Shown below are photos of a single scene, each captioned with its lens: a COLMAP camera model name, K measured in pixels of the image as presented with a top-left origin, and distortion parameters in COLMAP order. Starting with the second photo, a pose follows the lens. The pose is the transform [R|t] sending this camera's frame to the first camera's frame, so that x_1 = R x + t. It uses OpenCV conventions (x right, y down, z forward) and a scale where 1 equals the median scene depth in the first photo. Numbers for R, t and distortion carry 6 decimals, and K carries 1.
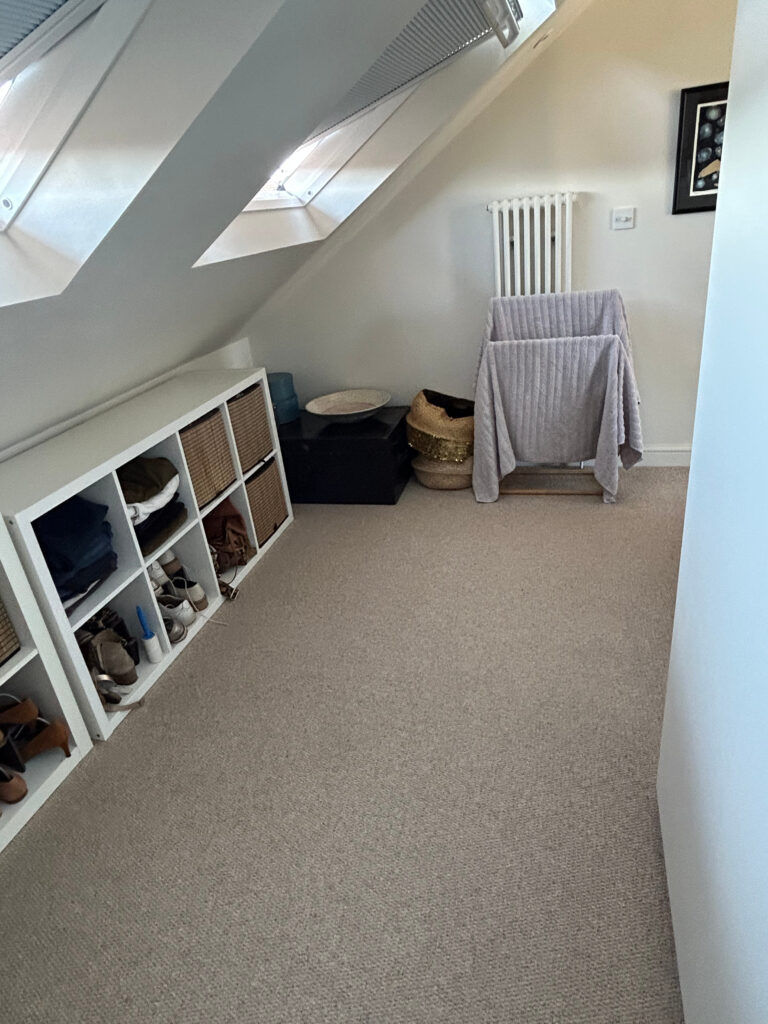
lens RADIAL K [[640.9, 0, 384.0], [0, 640.9, 512.0], [0, 0, 1]] dist [0.006600, 0.001195]
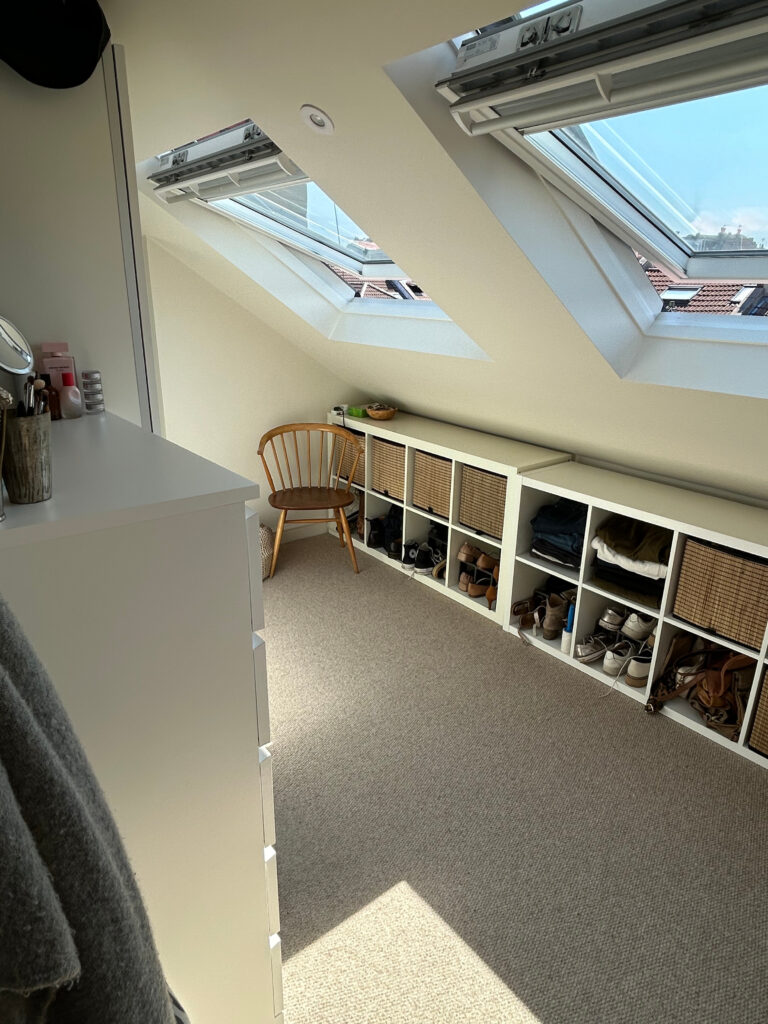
lens RADIAL K [[640.9, 0, 384.0], [0, 640.9, 512.0], [0, 0, 1]] dist [0.006600, 0.001195]
pose [[-0.588236, 0.363633, -0.722322, 0.699817], [-0.300965, 0.730601, 0.612897, -0.665391], [0.750599, 0.577922, -0.320325, 1.025629]]
